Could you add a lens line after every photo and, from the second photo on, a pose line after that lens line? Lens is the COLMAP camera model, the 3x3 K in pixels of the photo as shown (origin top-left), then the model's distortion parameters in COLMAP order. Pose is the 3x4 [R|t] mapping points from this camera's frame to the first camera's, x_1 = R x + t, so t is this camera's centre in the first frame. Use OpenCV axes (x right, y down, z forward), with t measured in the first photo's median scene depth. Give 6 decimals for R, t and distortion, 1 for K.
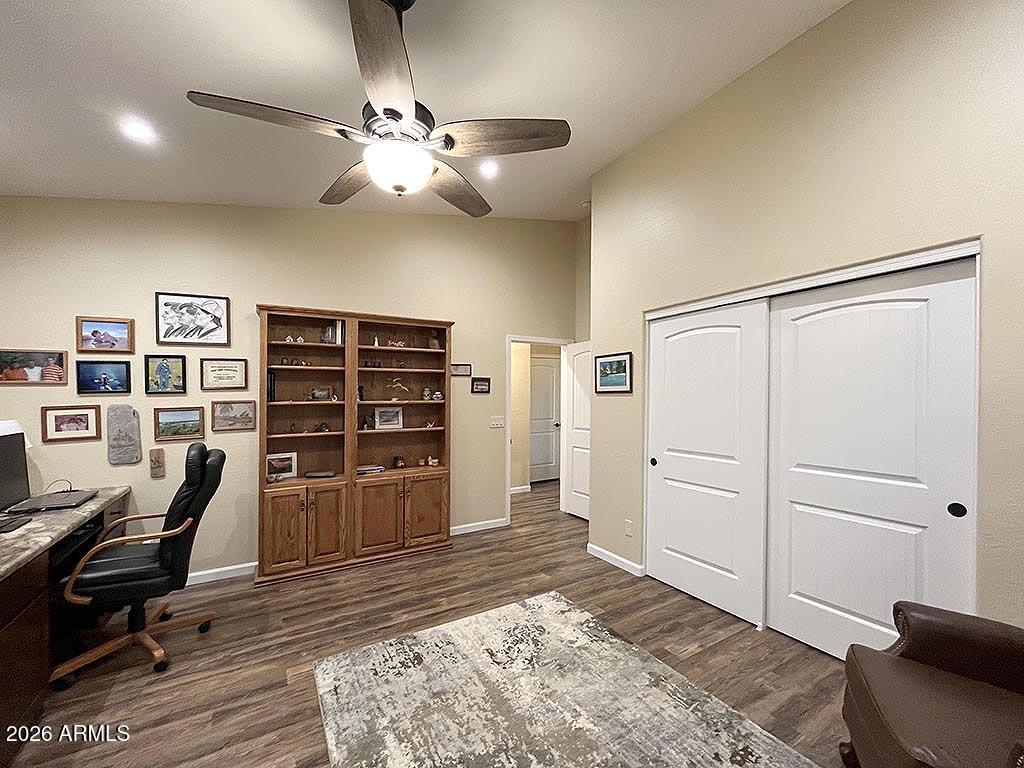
lens RADIAL K [[421.0, 0, 511.7], [0, 421.0, 390.2], [0, 0, 1]] dist [0.001615, 0.000047]
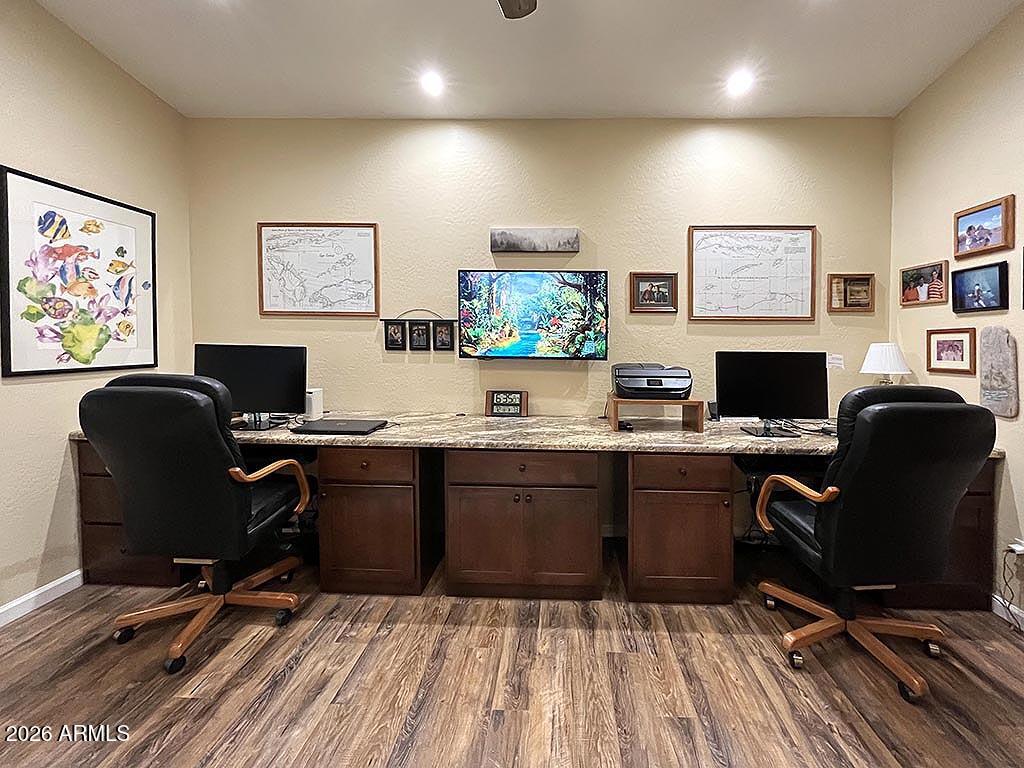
lens RADIAL K [[446.8, 0, 542.1], [0, 446.8, 342.0], [0, 0, 1]] dist [0.000414, 0.000002]
pose [[-0.544065, 0.010791, -0.838974, 0.072424], [0.001218, 0.999926, 0.012072, 0.049676], [0.839042, 0.005546, -0.544038, 0.799835]]
